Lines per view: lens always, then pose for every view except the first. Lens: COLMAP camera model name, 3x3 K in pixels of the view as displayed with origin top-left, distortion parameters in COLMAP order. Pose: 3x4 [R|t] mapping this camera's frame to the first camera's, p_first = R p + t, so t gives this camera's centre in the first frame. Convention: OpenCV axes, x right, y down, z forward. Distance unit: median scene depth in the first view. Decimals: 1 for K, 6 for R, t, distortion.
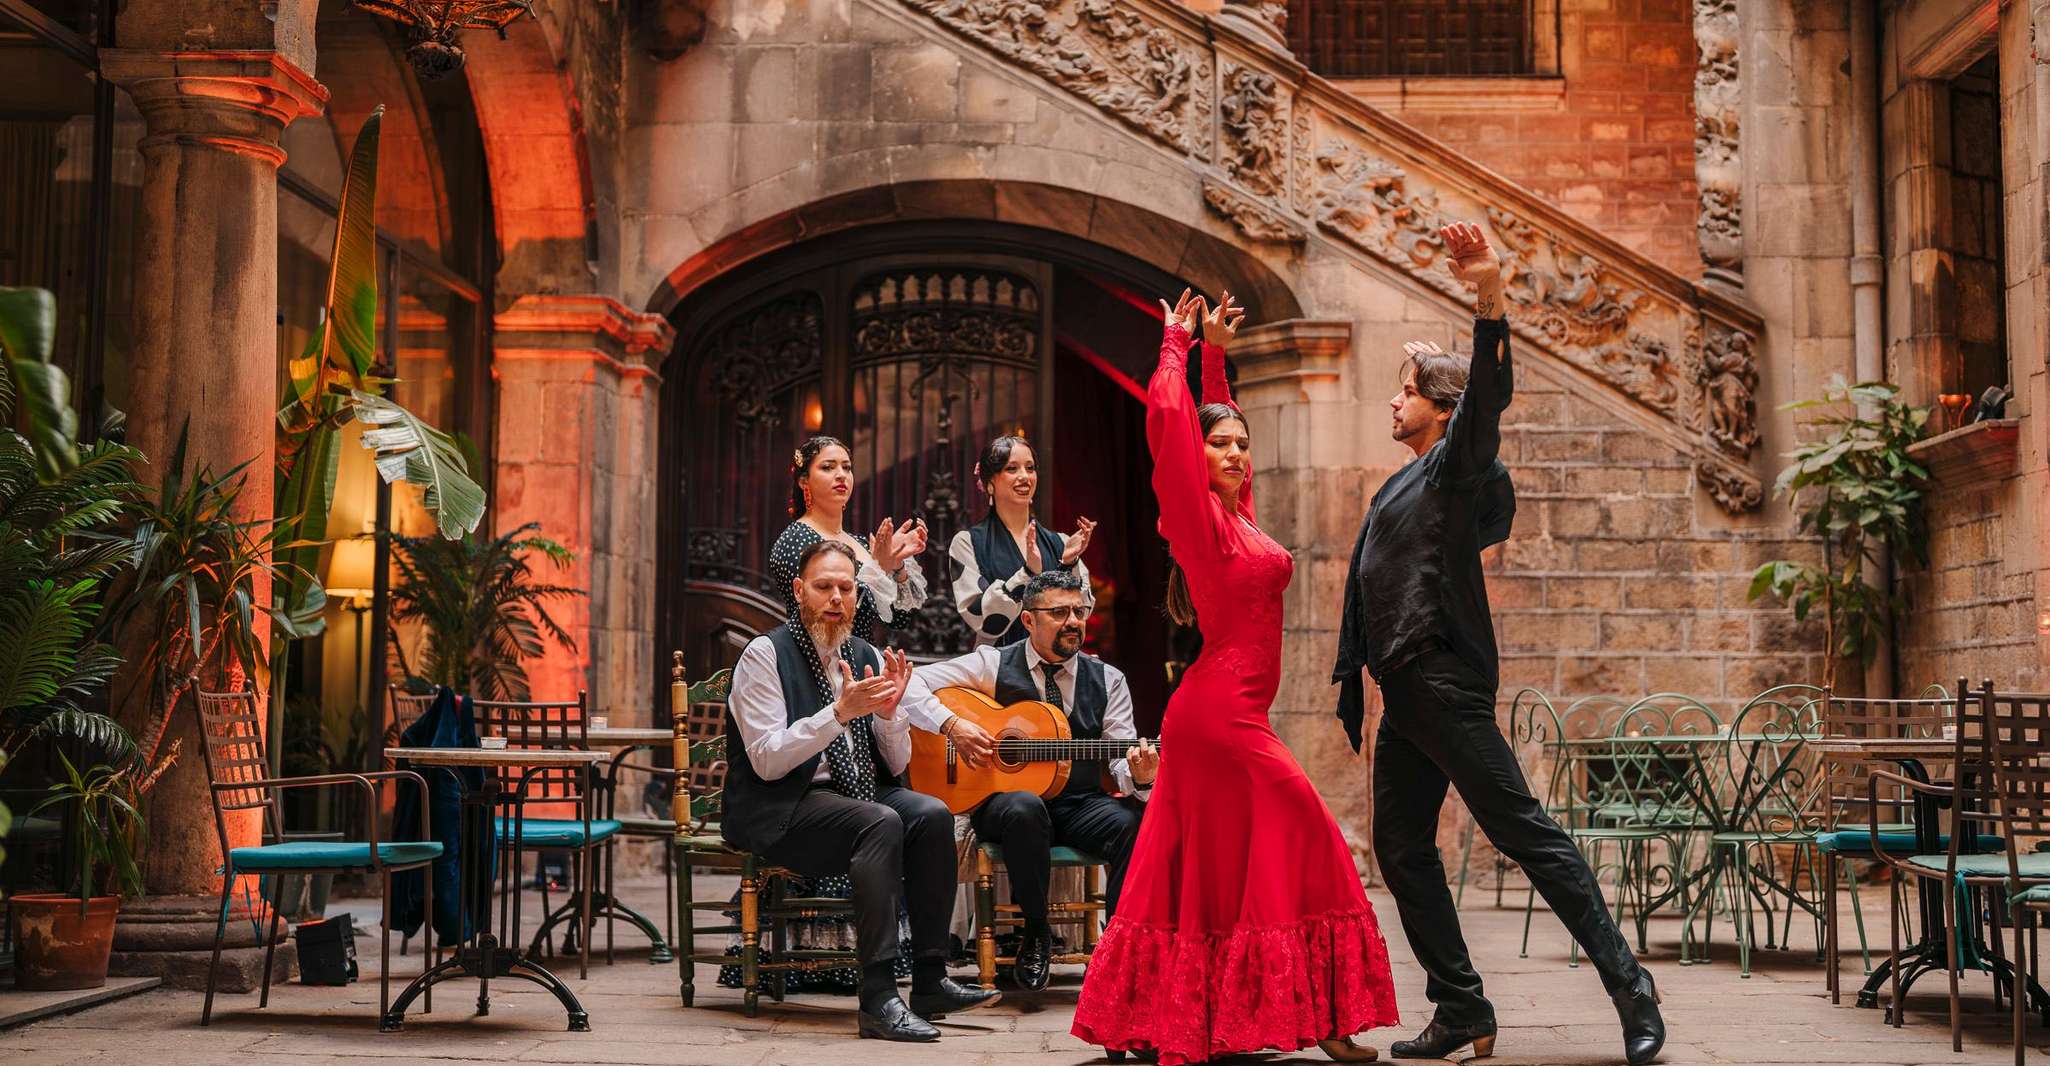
lens RADIAL K [[2714.5, 0, 1013.3], [0, 2714.5, 523.3], [0, 0, 1]] dist [-0.017772, 0.000000]
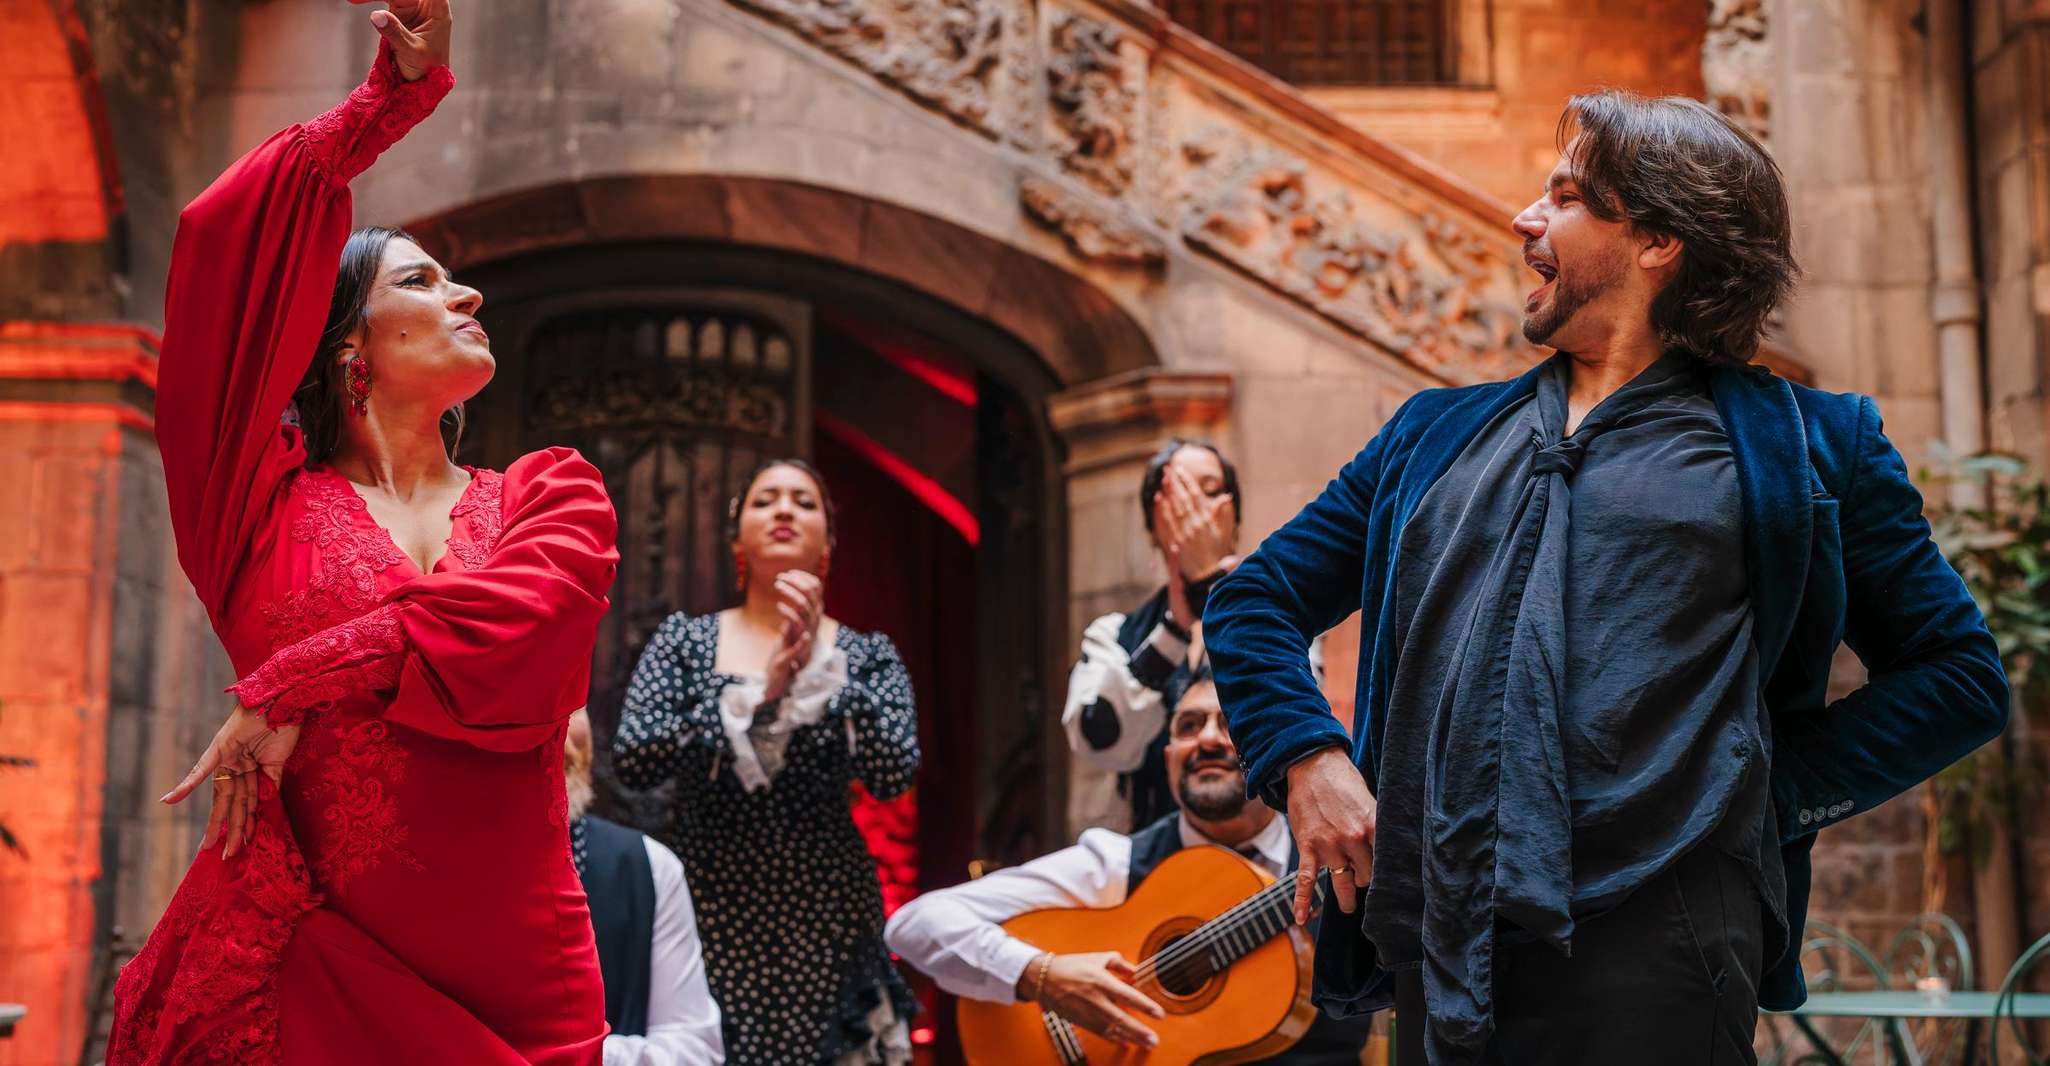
lens RADIAL K [[2714.5, 0, 1043.4], [0, 2714.5, 532.0], [0, 0, 1]] dist [-0.017772, 0.000000]
pose [[0.997719, 0.002287, 0.067461, 0.028866], [0.002266, 0.997728, -0.067340, 0.013076], [-0.067462, 0.067339, 0.995447, 0.308648]]
